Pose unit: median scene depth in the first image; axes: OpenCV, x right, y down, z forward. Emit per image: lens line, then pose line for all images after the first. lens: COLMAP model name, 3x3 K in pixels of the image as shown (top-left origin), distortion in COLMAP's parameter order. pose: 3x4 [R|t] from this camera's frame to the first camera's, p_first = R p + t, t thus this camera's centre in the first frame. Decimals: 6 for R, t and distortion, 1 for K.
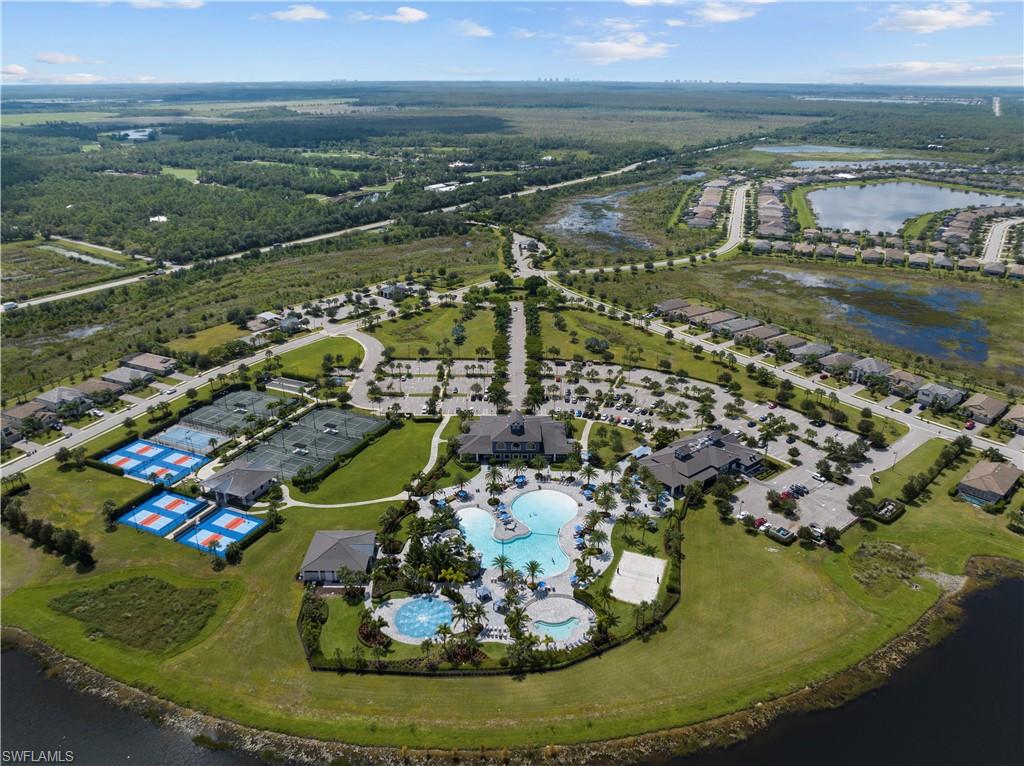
lens RADIAL K [[717.2, 0, 512.0], [0, 717.2, 383.0], [0, 0, 1]] dist [-0.035397, 0.001731]
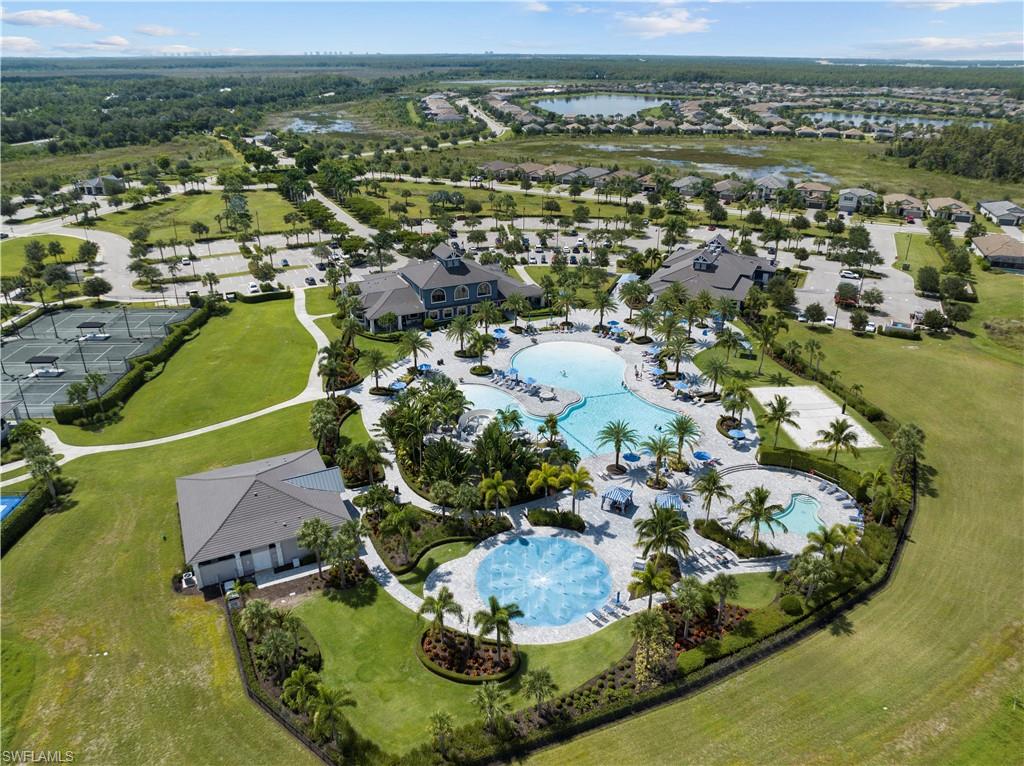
lens RADIAL K [[717.2, 0, 512.0], [0, 717.2, 383.0], [0, 0, 1]] dist [-0.035397, 0.001731]
pose [[0.899589, -0.181394, 0.397285, -0.207572], [0.166609, 0.983409, 0.071750, 0.126023], [-0.403709, 0.001645, 0.914886, 0.433033]]
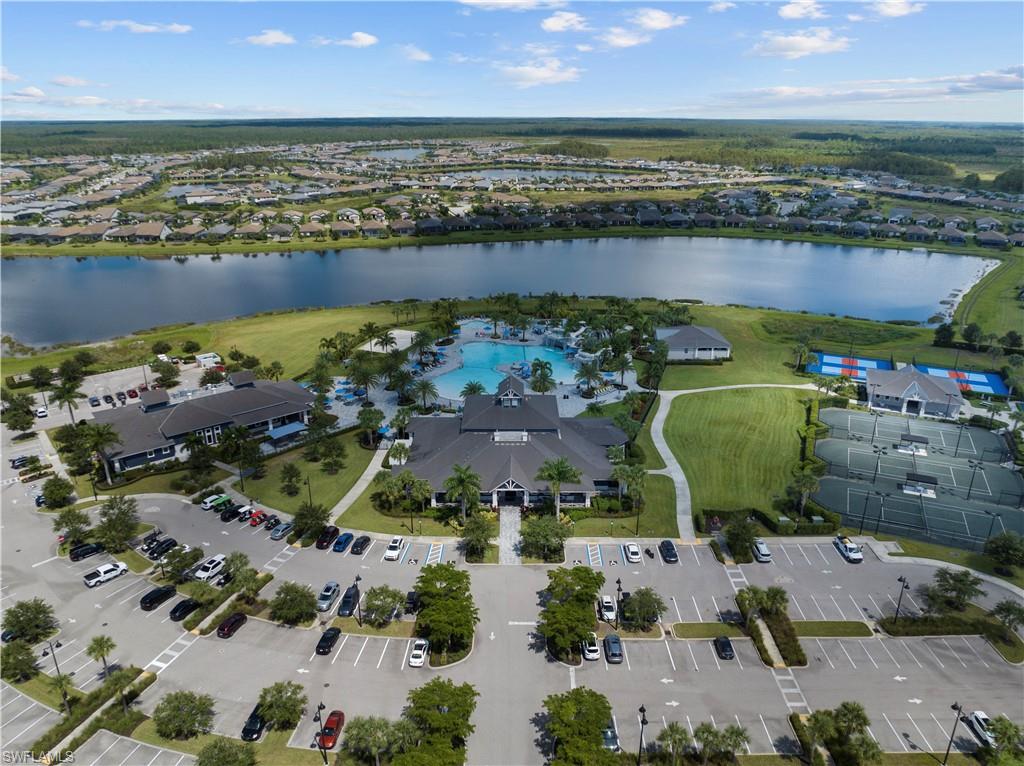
lens RADIAL K [[717.2, 0, 512.0], [0, 717.2, 383.0], [0, 0, 1]] dist [-0.035397, 0.001731]
pose [[-0.999993, -0.001496, -0.003392, 0.006814], [-0.003398, 0.735842, 0.677144, -0.312997], [0.001483, 0.677151, -0.735842, 1.405078]]
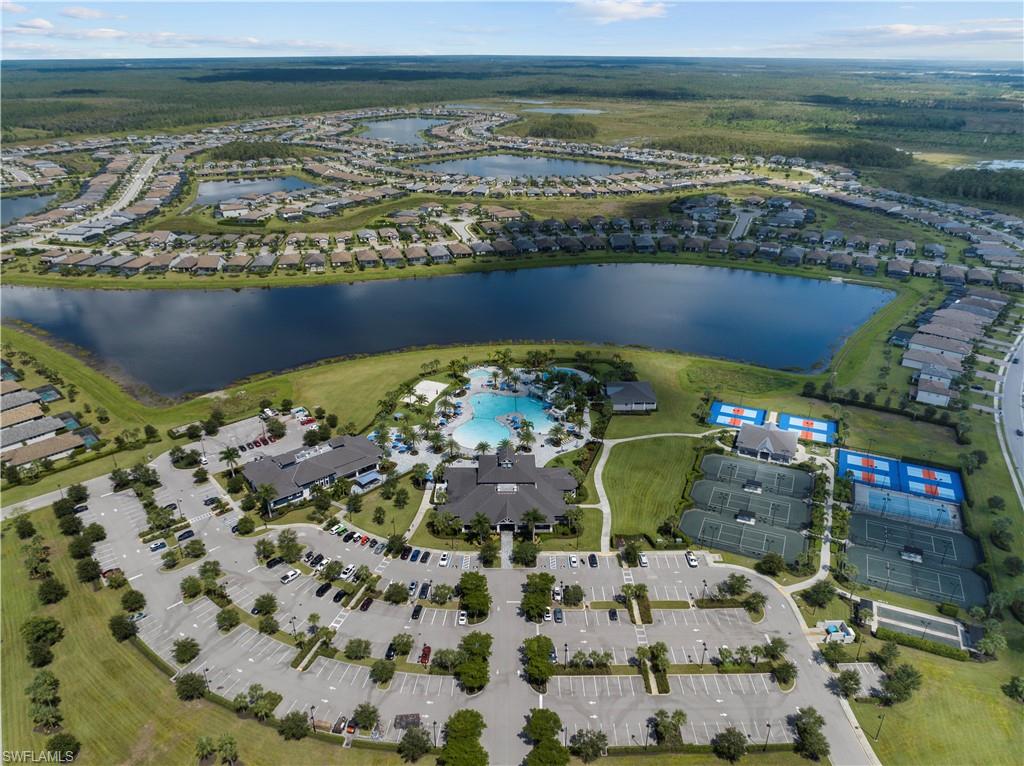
lens RADIAL K [[717.2, 0, 512.0], [0, 717.2, 383.0], [0, 0, 1]] dist [-0.035397, 0.001731]
pose [[-0.999927, 0.001396, -0.012002, 0.010044], [-0.007920, 0.674420, 0.738306, -0.657343], [0.009125, 0.738347, -0.674359, 1.543021]]
